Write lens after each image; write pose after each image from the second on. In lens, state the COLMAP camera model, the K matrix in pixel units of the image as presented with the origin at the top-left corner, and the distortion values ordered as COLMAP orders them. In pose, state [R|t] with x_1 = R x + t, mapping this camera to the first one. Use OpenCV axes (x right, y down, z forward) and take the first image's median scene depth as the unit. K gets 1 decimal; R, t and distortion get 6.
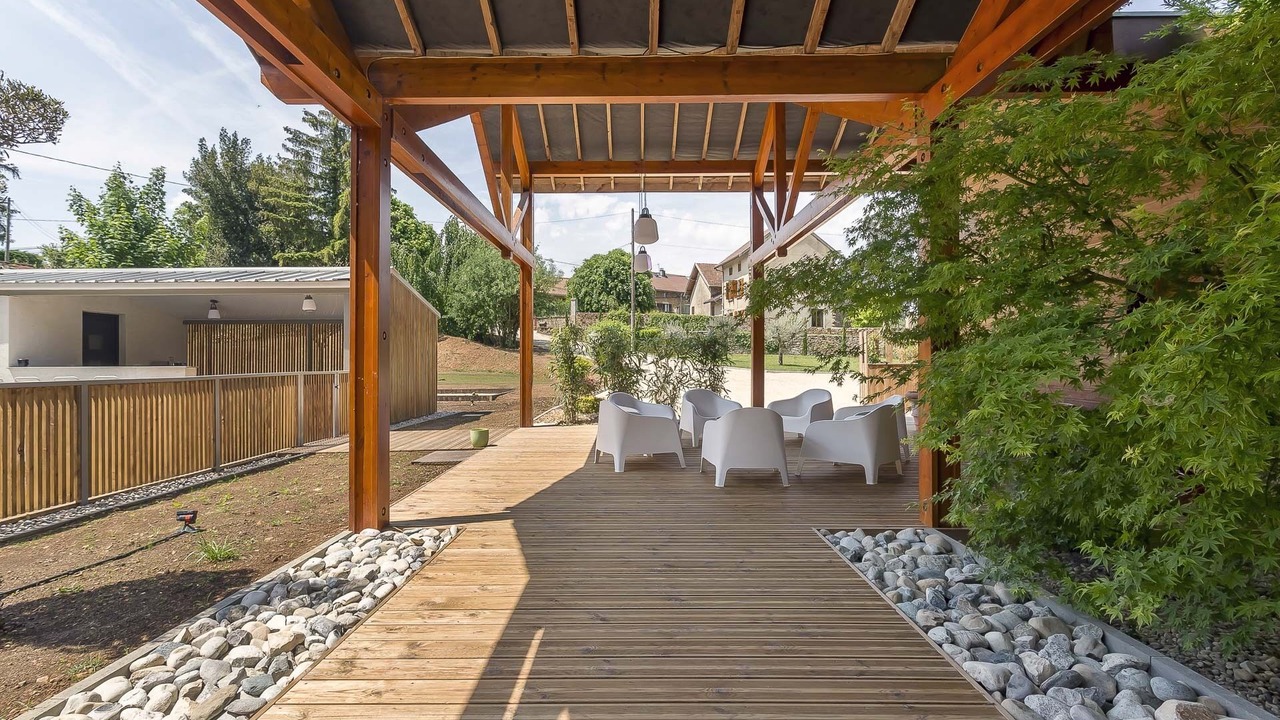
lens RADIAL K [[604.9, 0, 632.4], [0, 604.9, 360.0], [0, 0, 1]] dist [-0.002336, 0.001422]
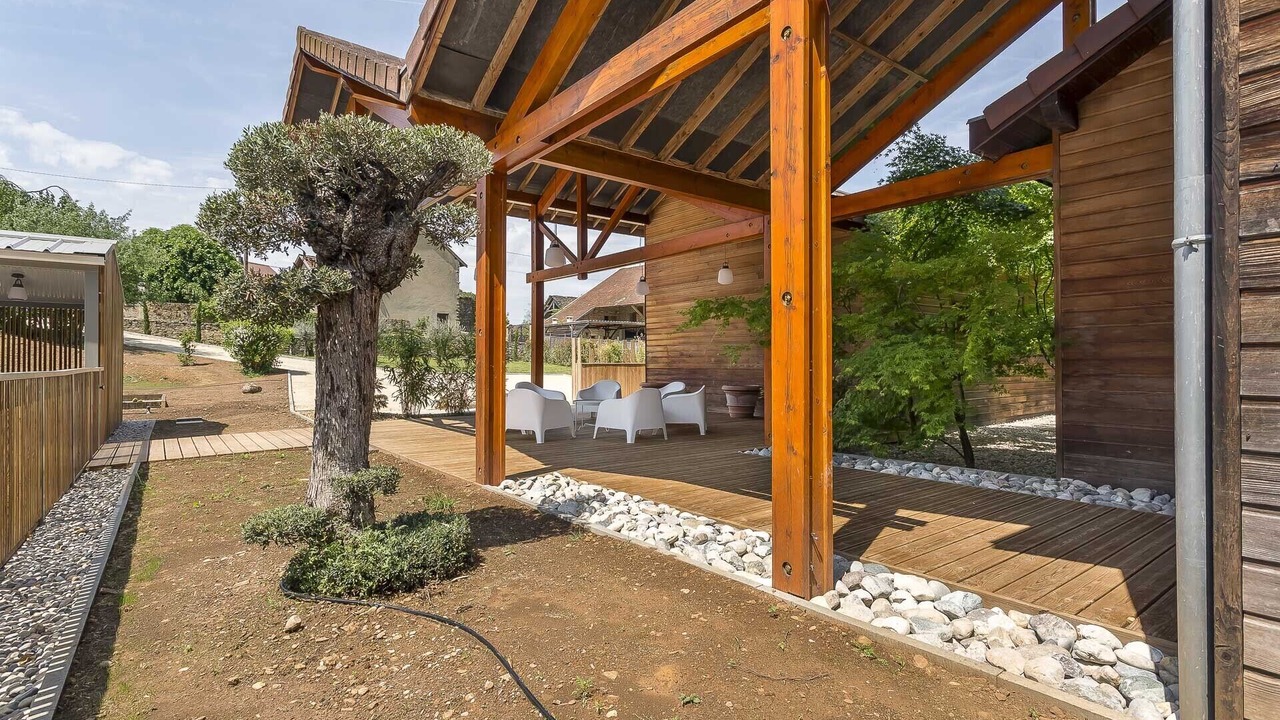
lens RADIAL K [[604.9, 0, 632.4], [0, 604.9, 360.0], [0, 0, 1]] dist [-0.002336, 0.001422]
pose [[0.791592, 0.007475, 0.611004, -0.098913], [-0.003949, 0.999967, -0.007117, 0.002639], [-0.611037, 0.003221, 0.791596, -0.019961]]
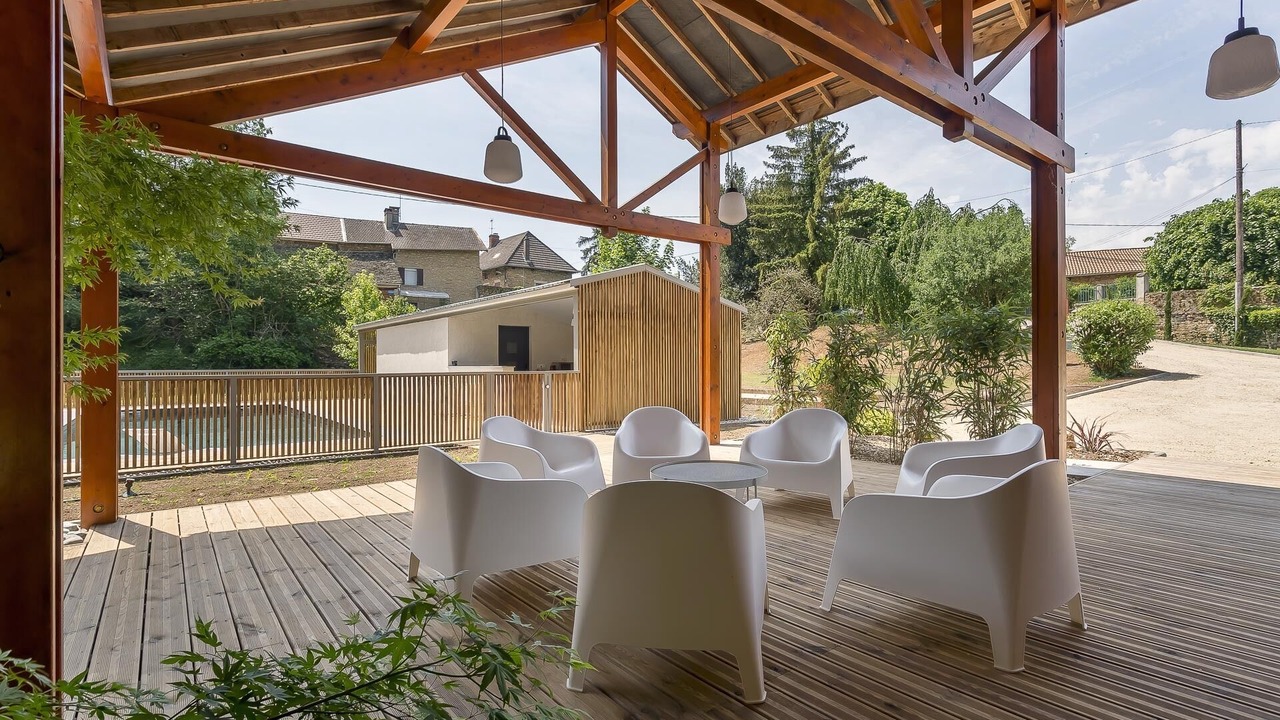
lens RADIAL K [[604.9, 0, 632.4], [0, 604.9, 360.0], [0, 0, 1]] dist [-0.002336, 0.001422]
pose [[0.624809, -0.003747, -0.780769, 0.117050], [0.002332, 0.999993, -0.002933, 0.000755], [0.780774, 0.000012, 0.624813, 0.130813]]
